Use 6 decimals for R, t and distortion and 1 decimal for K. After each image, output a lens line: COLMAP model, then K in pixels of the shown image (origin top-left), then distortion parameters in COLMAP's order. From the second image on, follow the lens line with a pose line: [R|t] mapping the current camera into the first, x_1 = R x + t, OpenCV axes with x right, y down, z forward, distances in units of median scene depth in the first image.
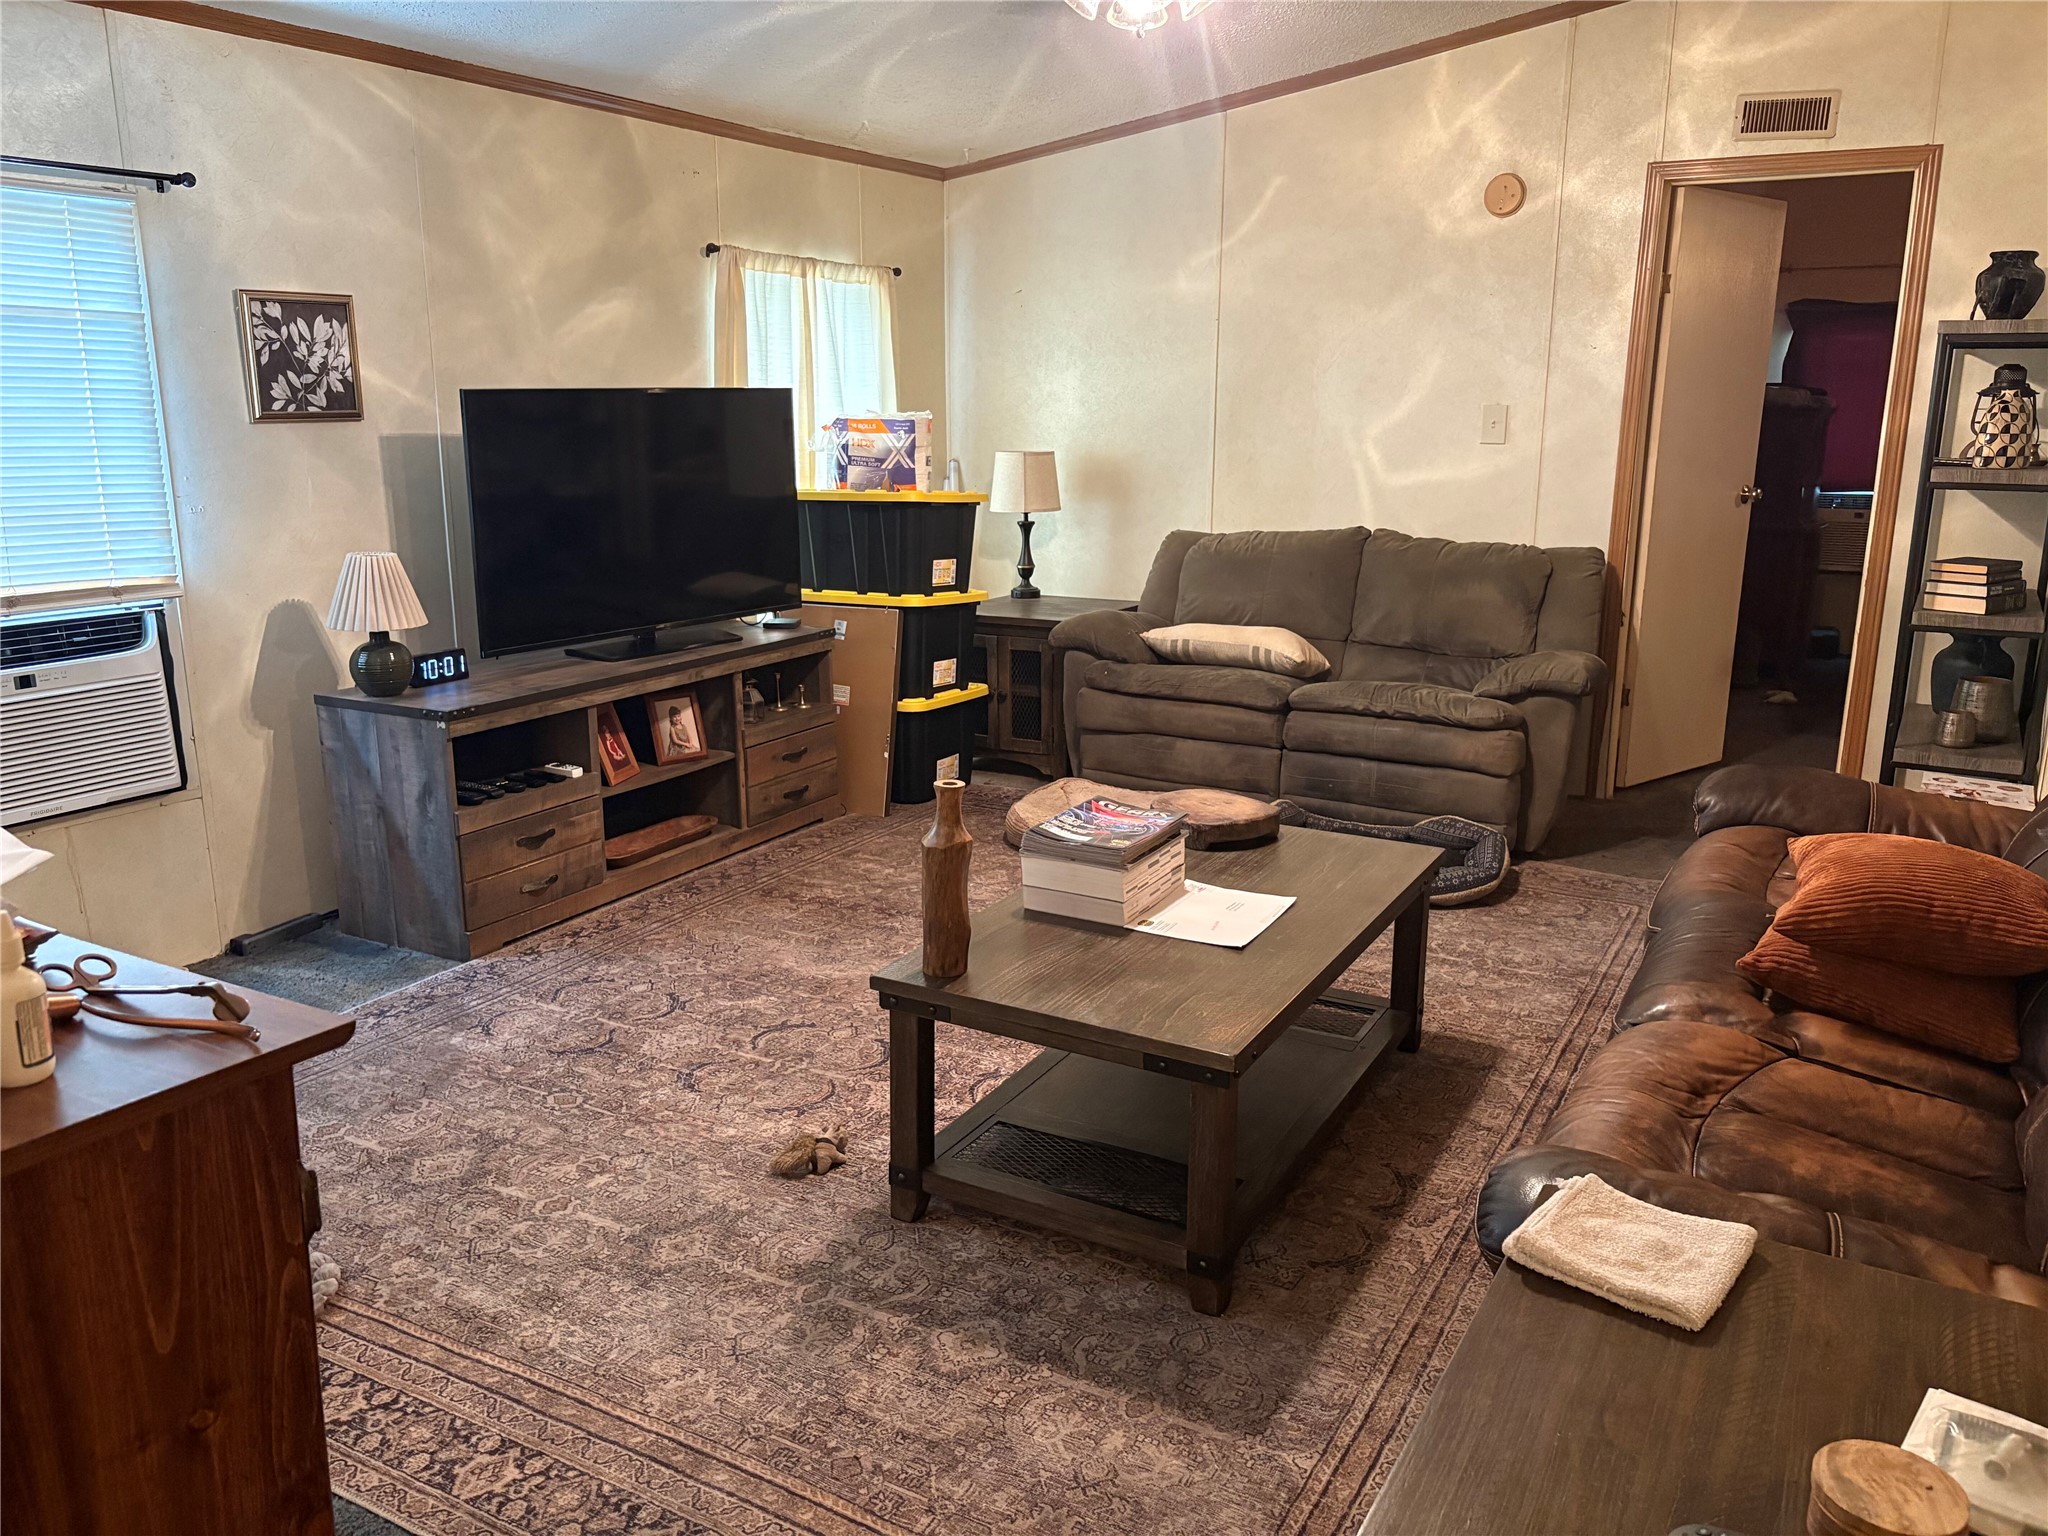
lens RADIAL K [[1568.8, 0, 1013.1], [0, 1568.8, 764.5], [0, 0, 1]] dist [0.042691, -0.049557]
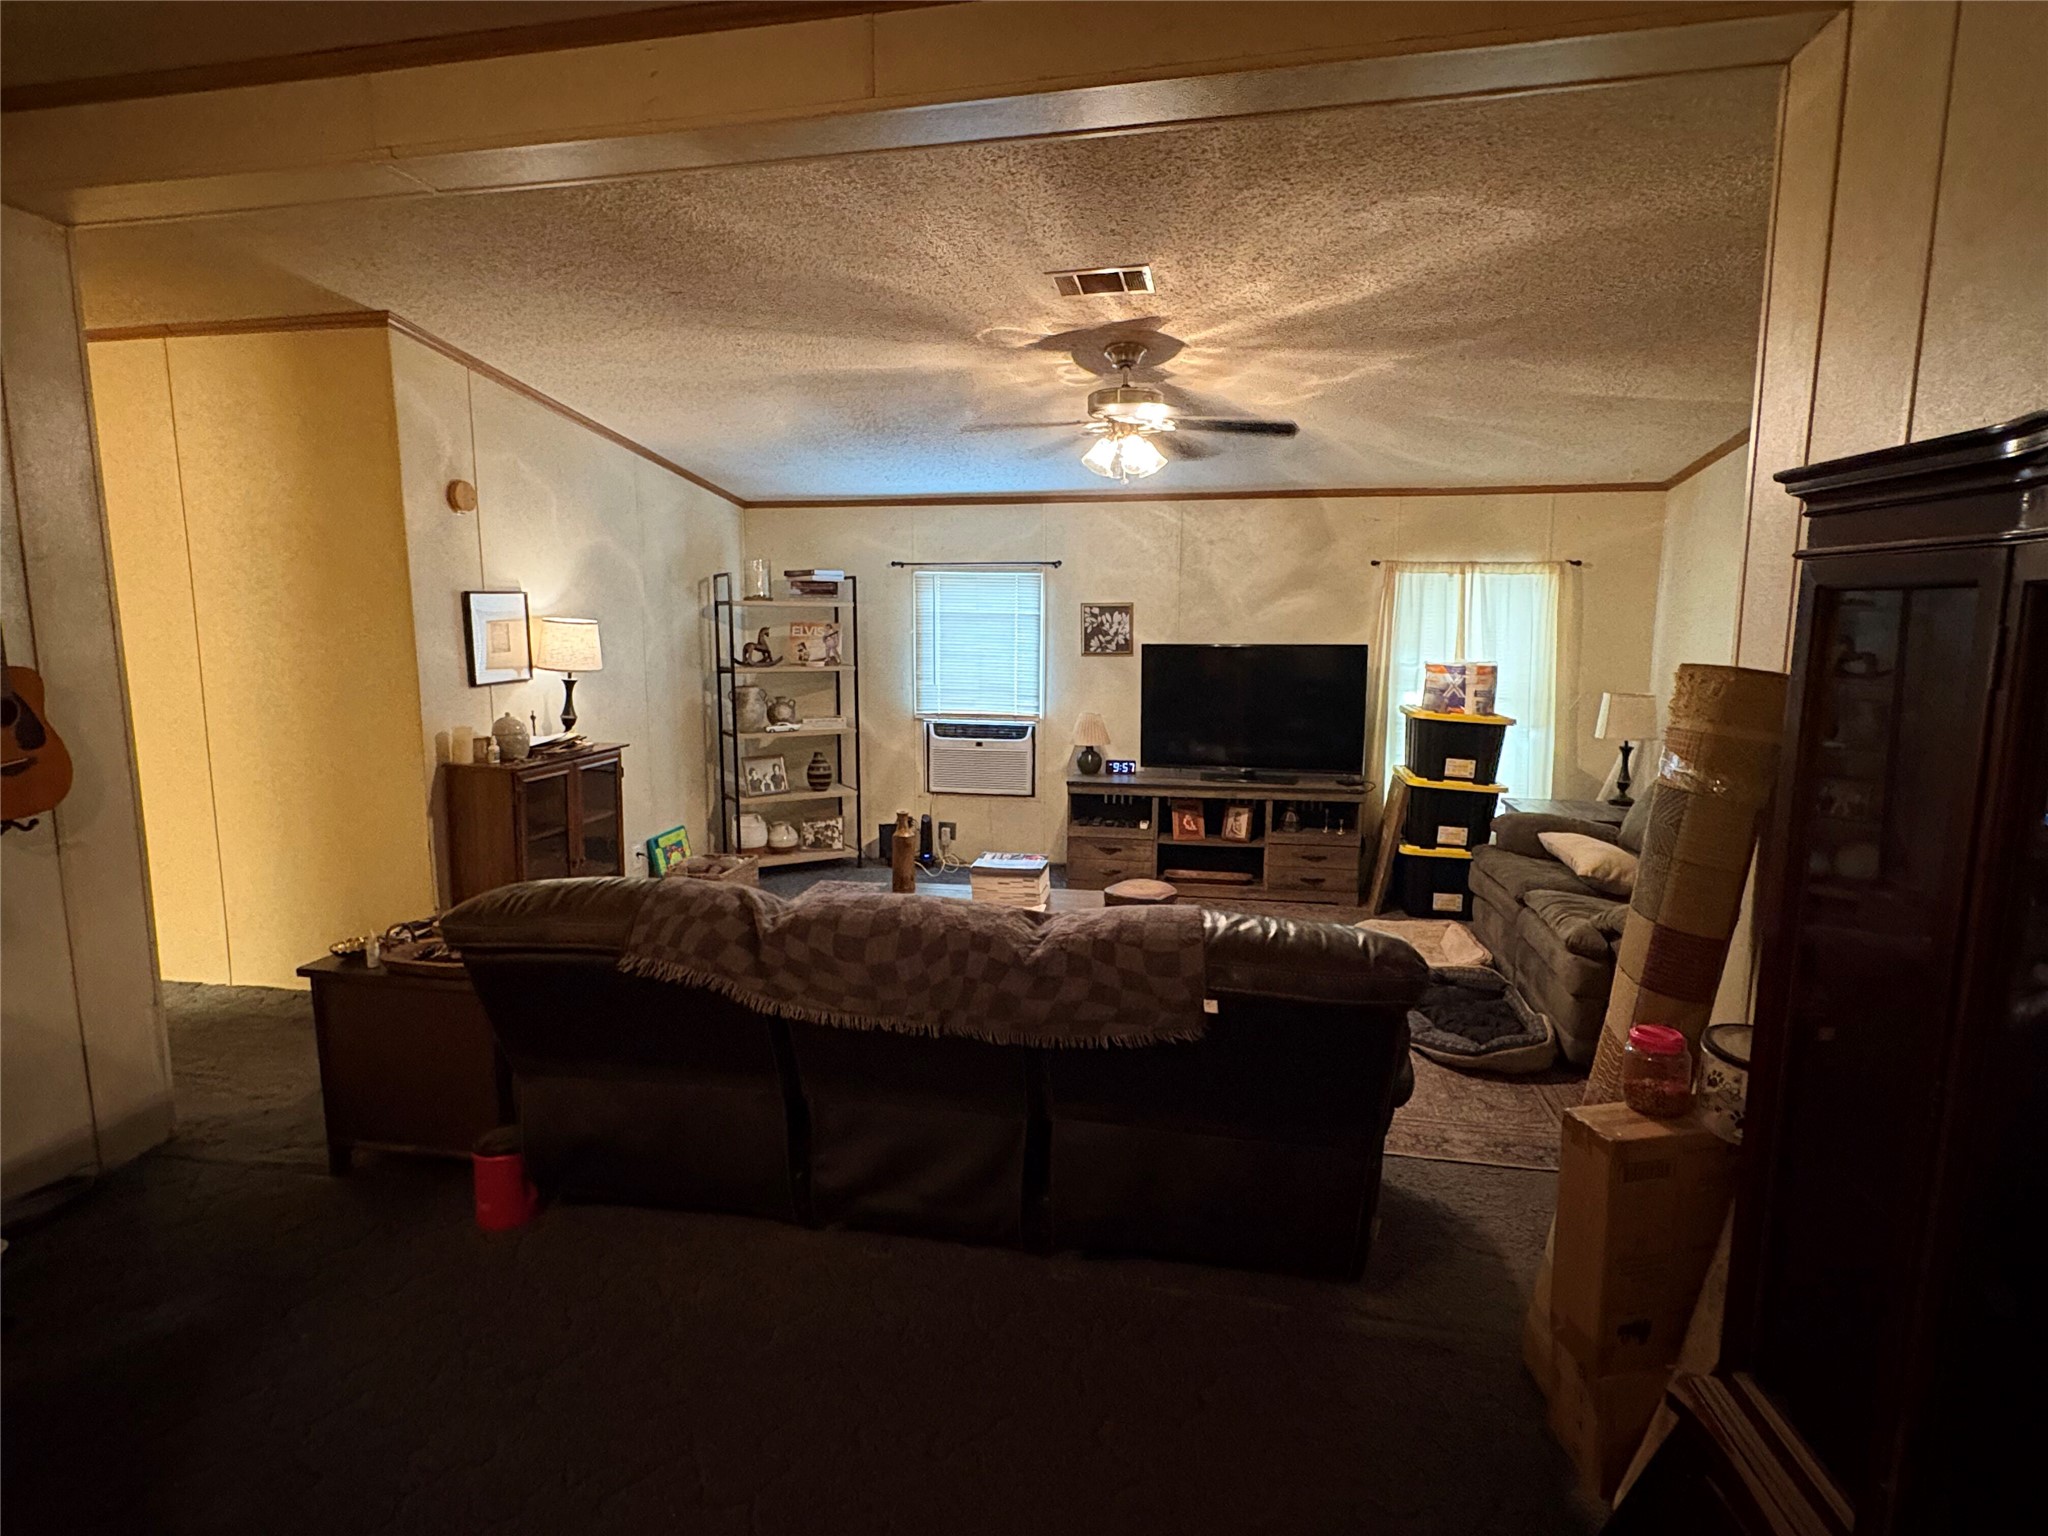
lens RADIAL K [[1061.0, 0, 1026.4], [0, 1061.0, 756.9], [0, 0, 1]] dist [-0.000466, 0.000415]
pose [[0.319811, 0.125503, -0.939133, 1.176243], [-0.219245, 0.974089, 0.055513, -0.153983], [0.921766, 0.188147, 0.339040, 0.447545]]
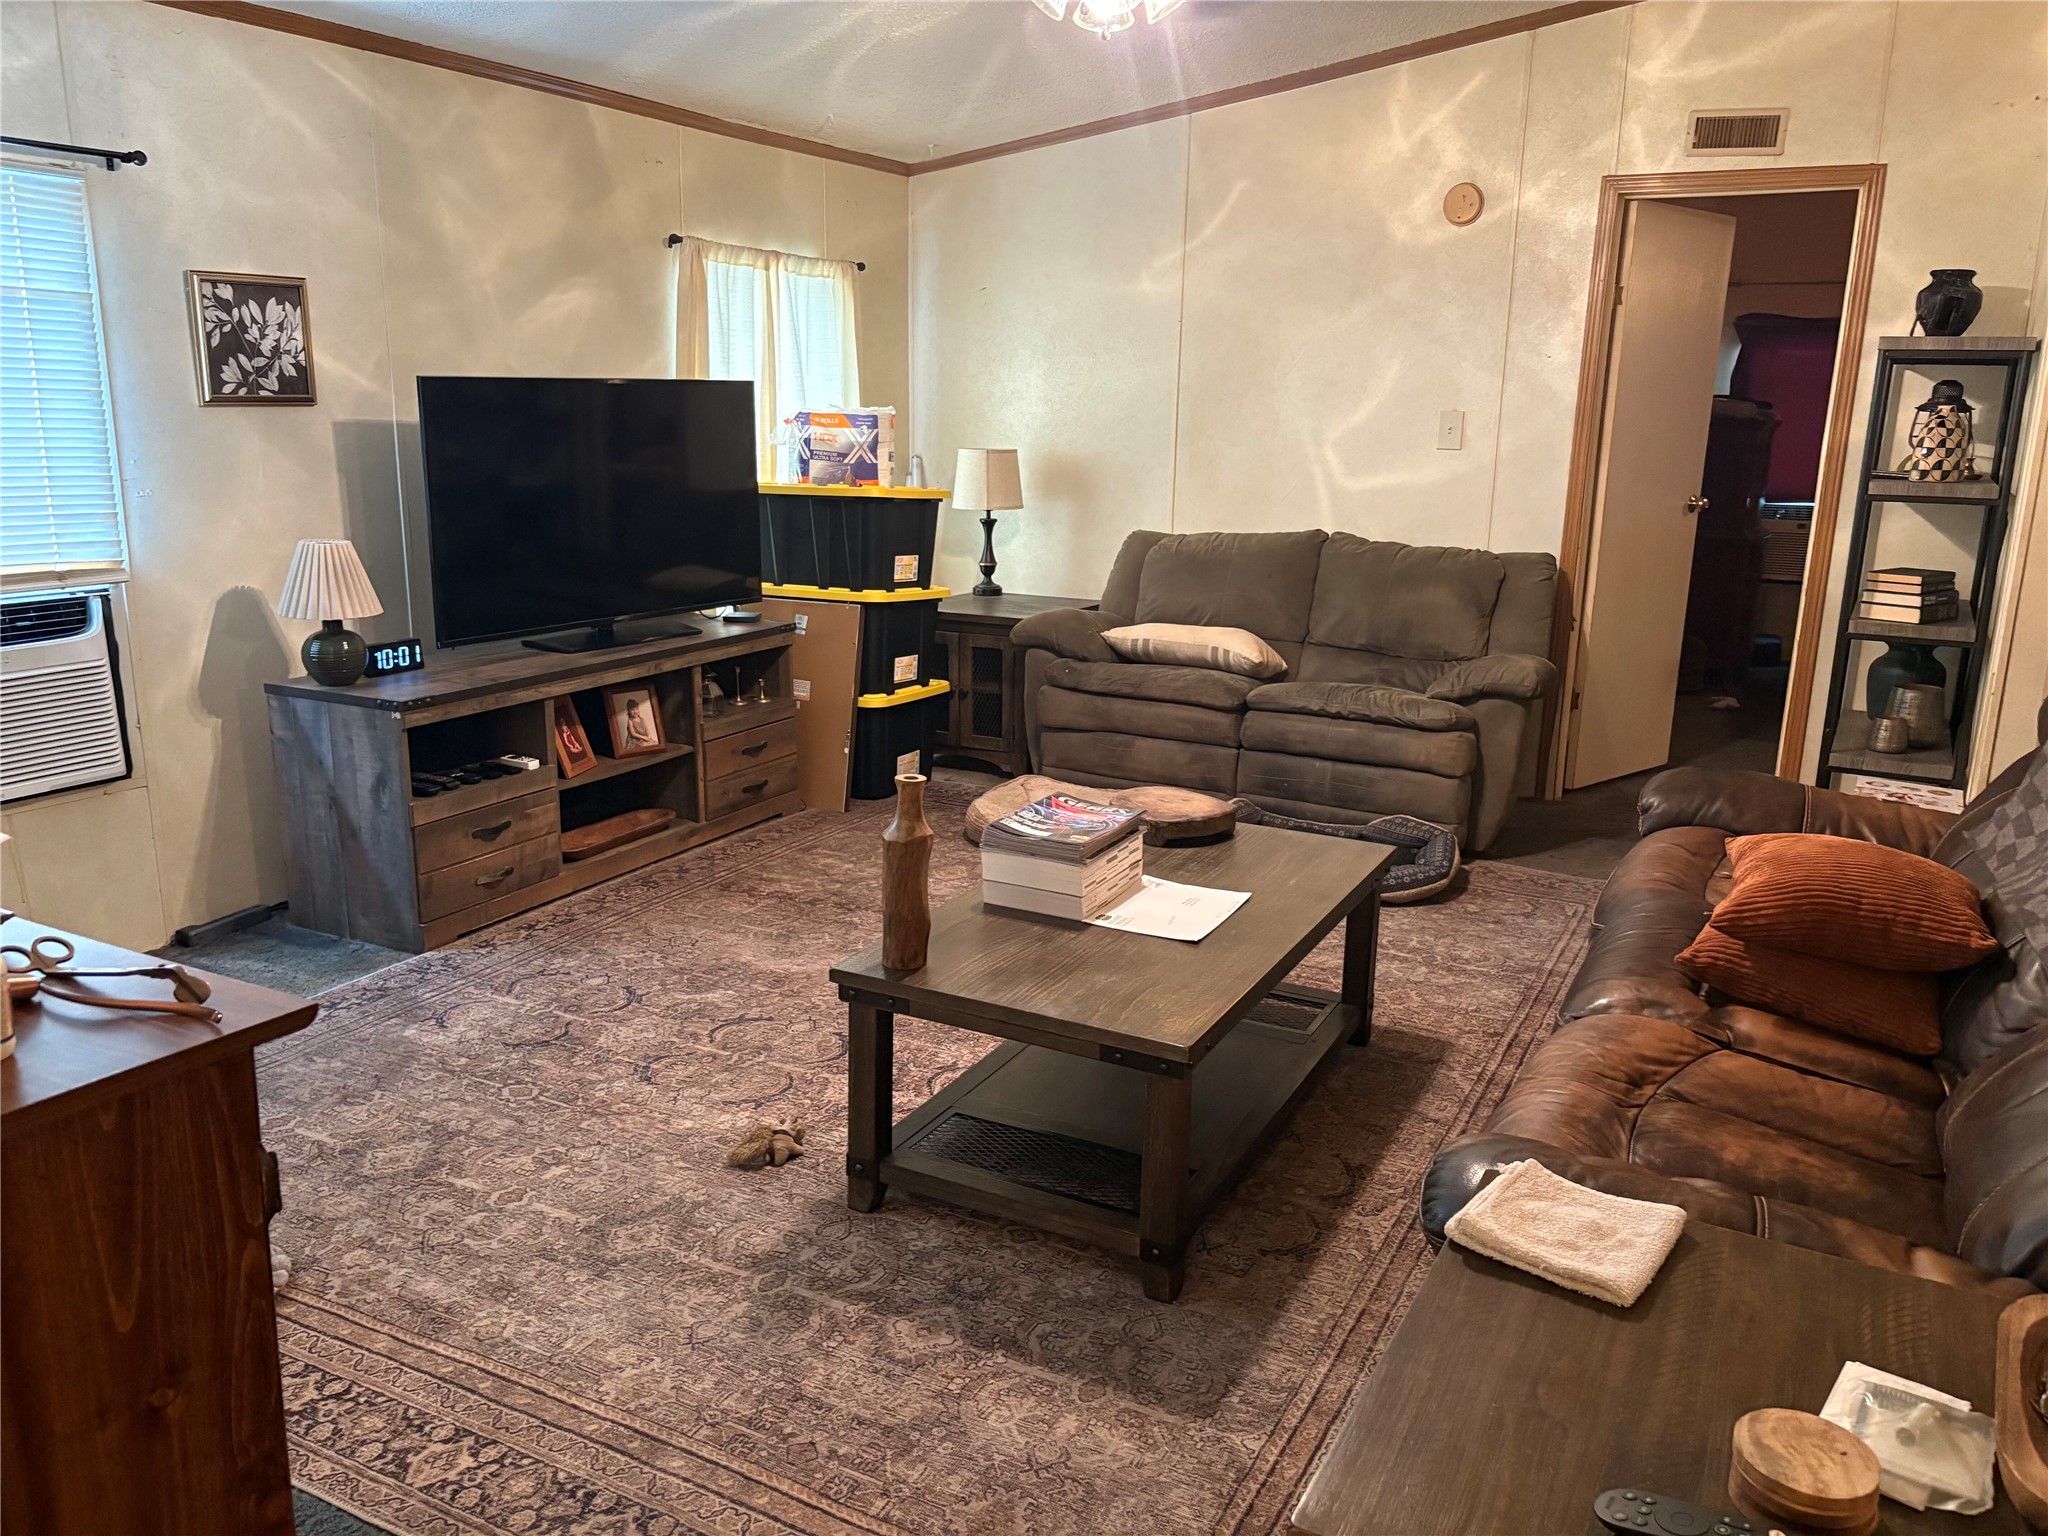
lens RADIAL K [[1568.8, 0, 1034.8], [0, 1568.8, 772.3], [0, 0, 1]] dist [0.042691, -0.049557]
pose [[0.999172, 0.009125, 0.039644, -0.000457], [-0.009360, 0.999940, 0.005749, 0.001450], [-0.039589, -0.006116, 0.999197, -0.006505]]
